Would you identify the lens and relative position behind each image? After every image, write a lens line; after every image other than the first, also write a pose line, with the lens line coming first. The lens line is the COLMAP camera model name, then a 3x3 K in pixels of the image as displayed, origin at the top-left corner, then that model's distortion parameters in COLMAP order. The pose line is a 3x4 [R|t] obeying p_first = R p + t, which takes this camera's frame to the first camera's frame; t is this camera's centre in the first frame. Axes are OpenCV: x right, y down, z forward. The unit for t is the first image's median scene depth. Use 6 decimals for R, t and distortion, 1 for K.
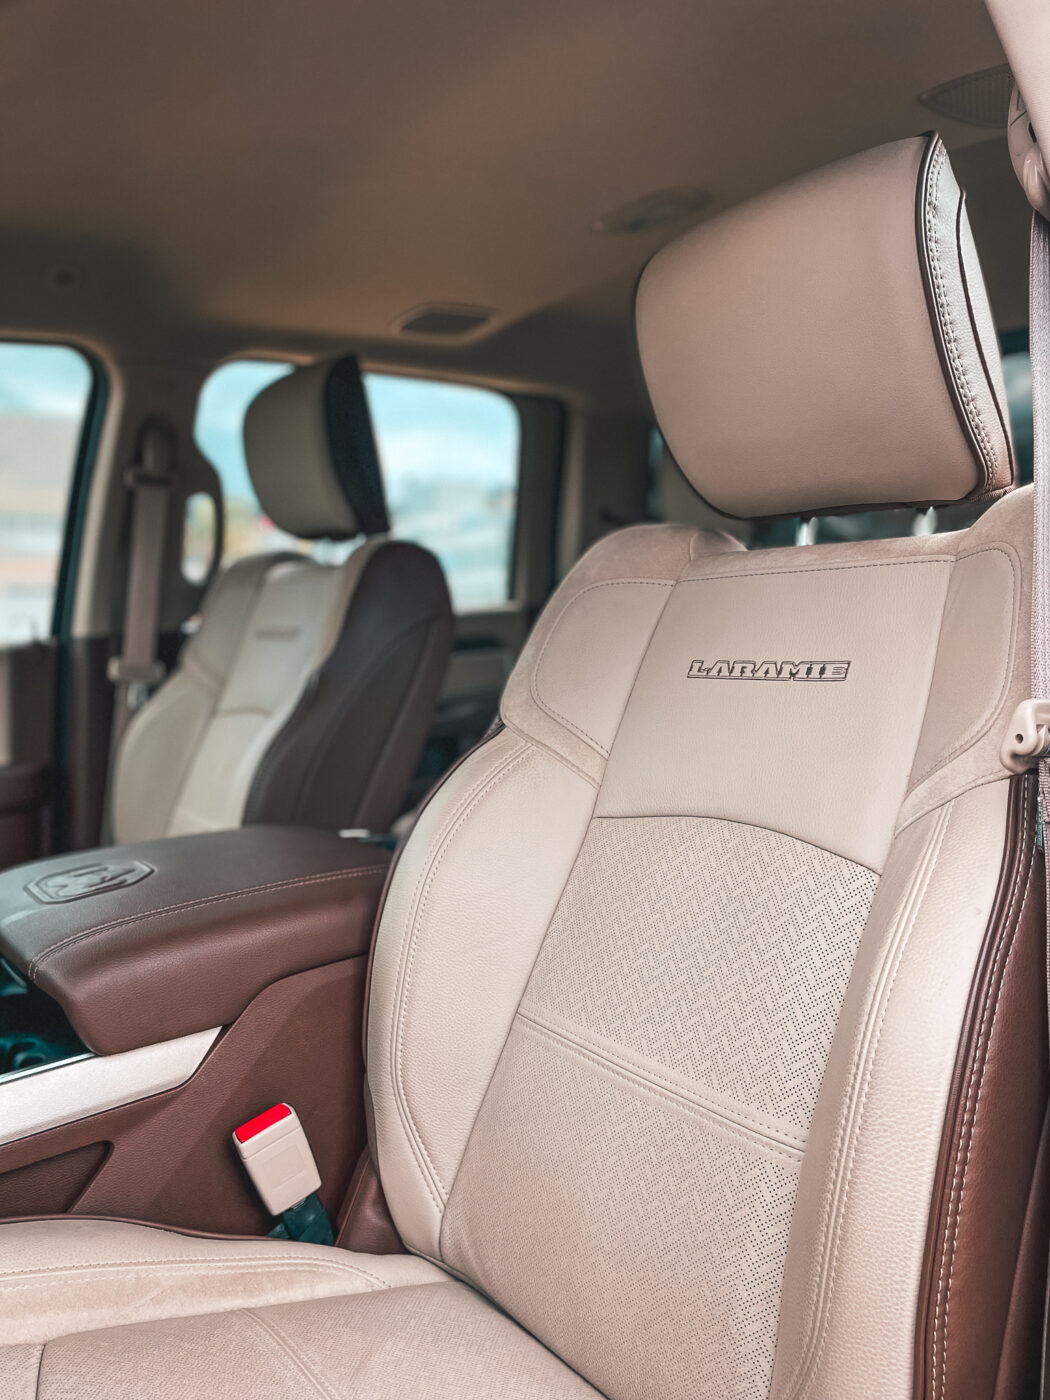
lens RADIAL K [[1078.6, 0, 525.0], [0, 1078.6, 700.0], [0, 0, 1]] dist [-0.010976, -0.003644]
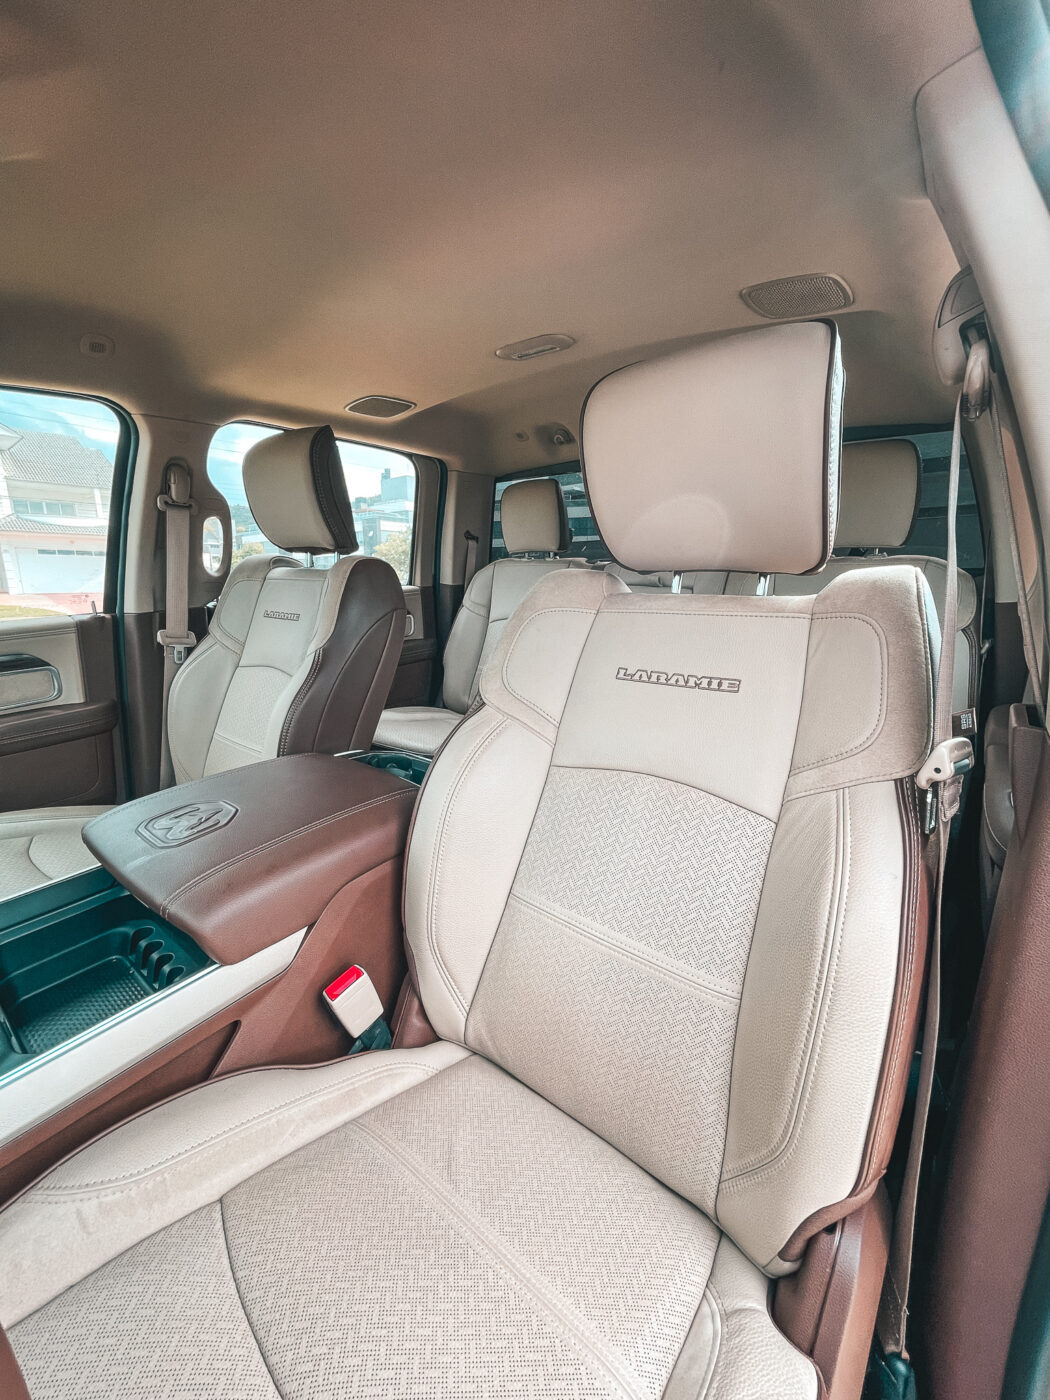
lens RADIAL K [[561.7, 0, 524.4], [0, 561.7, 701.4], [0, 0, 1]] dist [-0.002190, -0.000201]
pose [[0.968184, -0.035631, 0.247689, -0.177955], [-0.001170, 0.989156, 0.146866, -0.106273], [-0.250236, -0.142484, 0.957643, 0.243510]]
